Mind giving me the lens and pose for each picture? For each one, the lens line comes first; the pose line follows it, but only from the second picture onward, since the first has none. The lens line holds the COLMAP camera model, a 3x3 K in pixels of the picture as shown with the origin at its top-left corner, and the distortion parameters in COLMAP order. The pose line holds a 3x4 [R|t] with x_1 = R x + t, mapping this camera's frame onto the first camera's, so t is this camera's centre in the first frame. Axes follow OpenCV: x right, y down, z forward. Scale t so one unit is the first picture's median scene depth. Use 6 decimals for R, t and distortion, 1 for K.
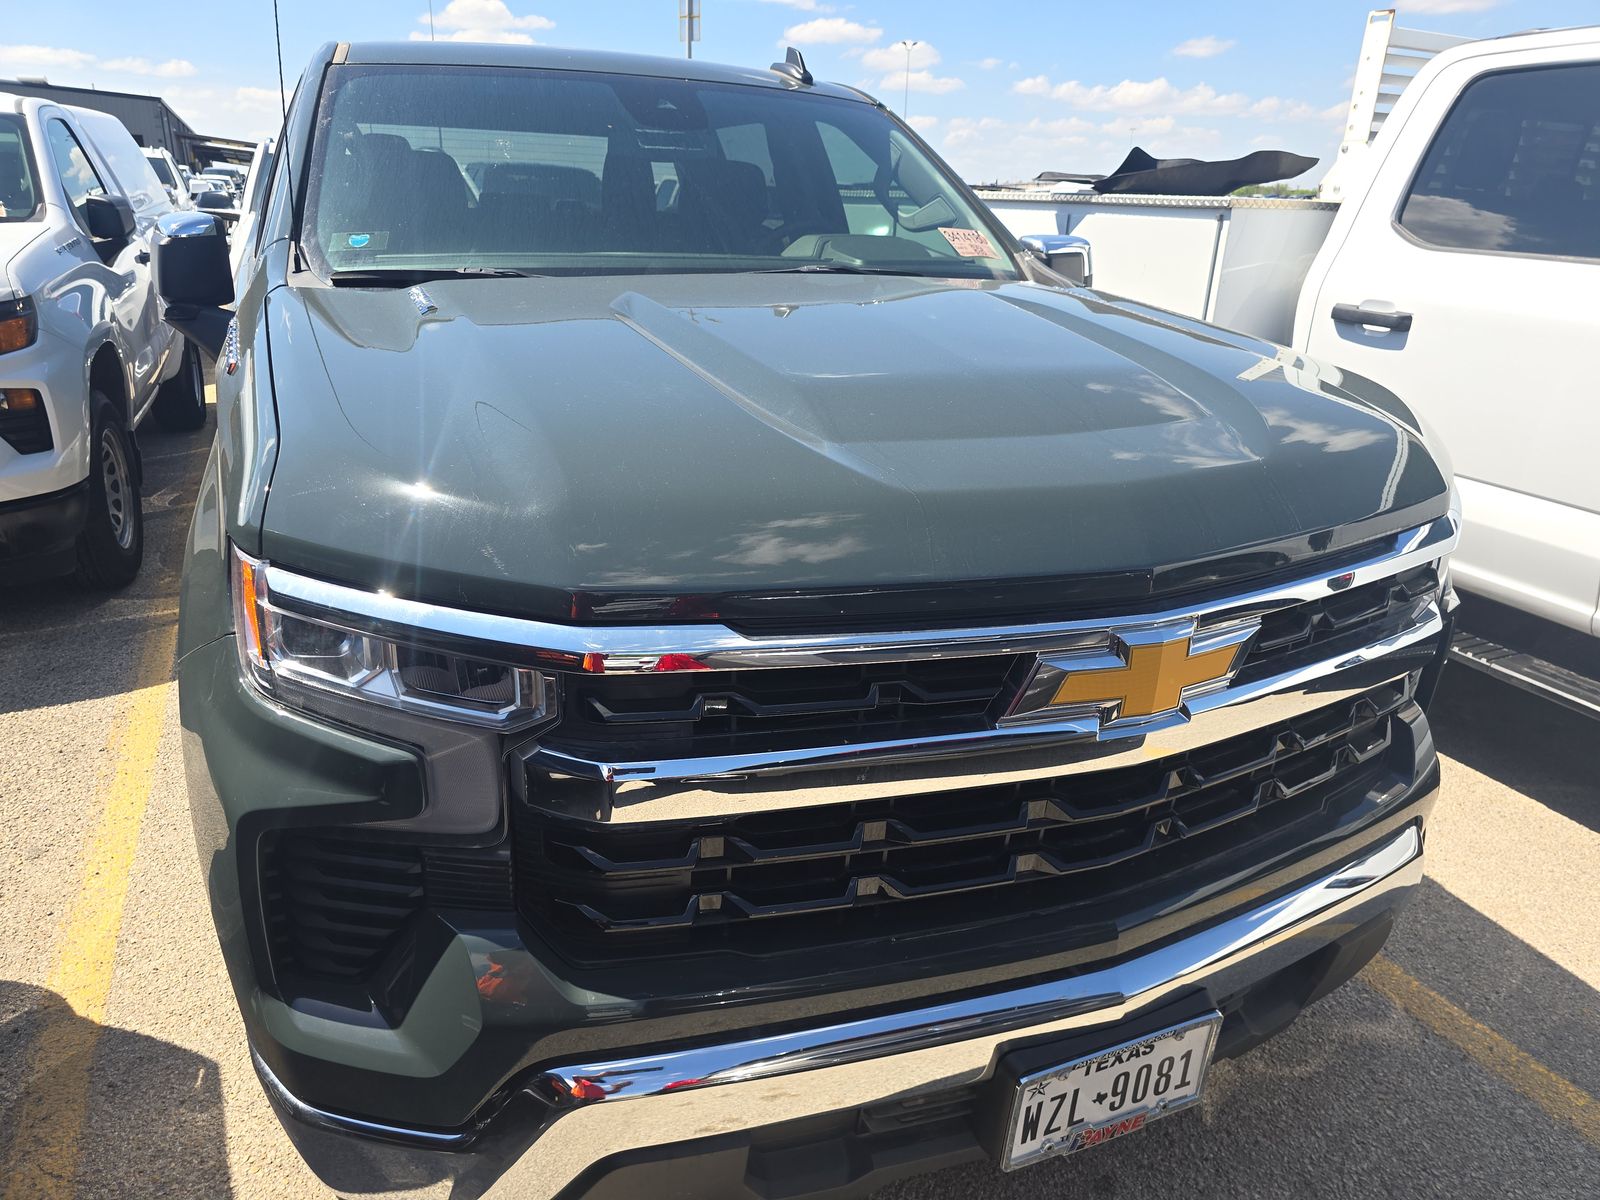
lens RADIAL K [[1070.1, 0, 800.0], [0, 1070.1, 600.0], [0, 0, 1]] dist [0.028431, -0.036363]
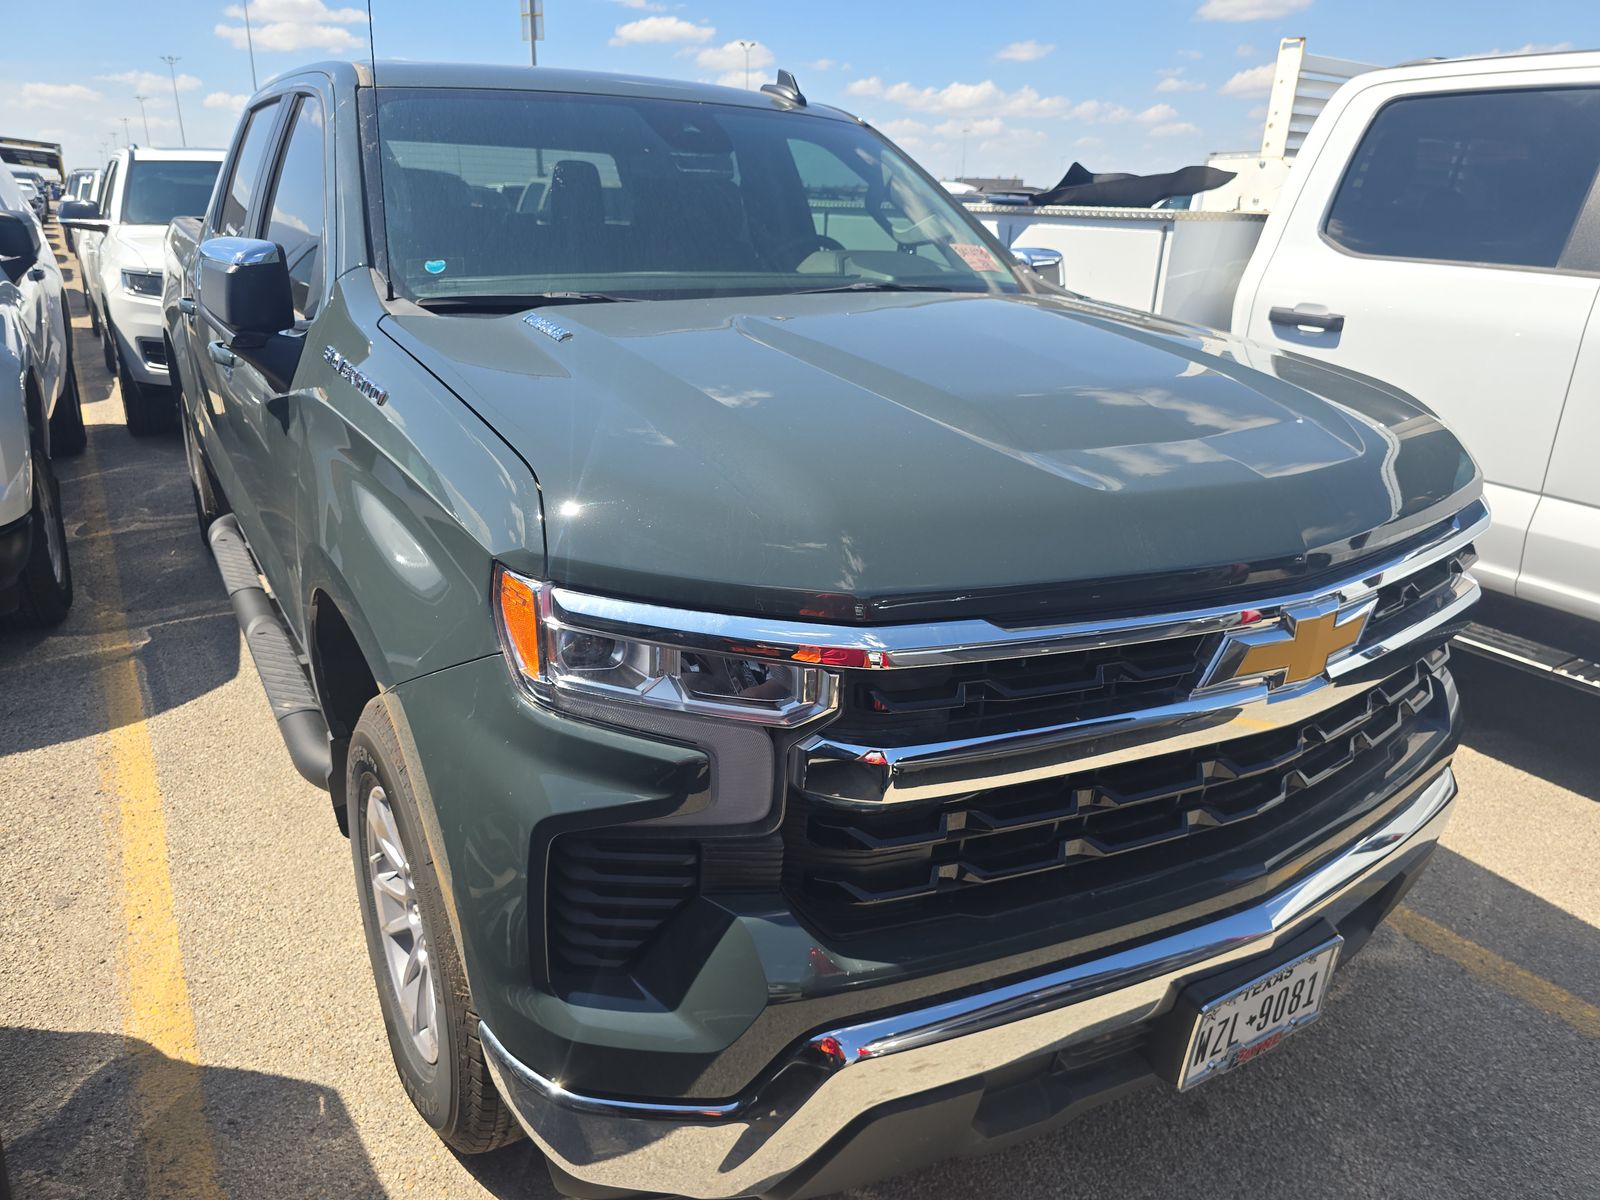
lens RADIAL K [[1076.5, 0, 782.0], [0, 1076.5, 604.2], [0, 0, 1]] dist [0.033963, -0.045116]
pose [[0.991008, -0.050255, 0.124009, -0.217137], [0.049983, 0.998736, 0.005307, -0.004832], [-0.124119, 0.000940, 0.992267, -0.049353]]
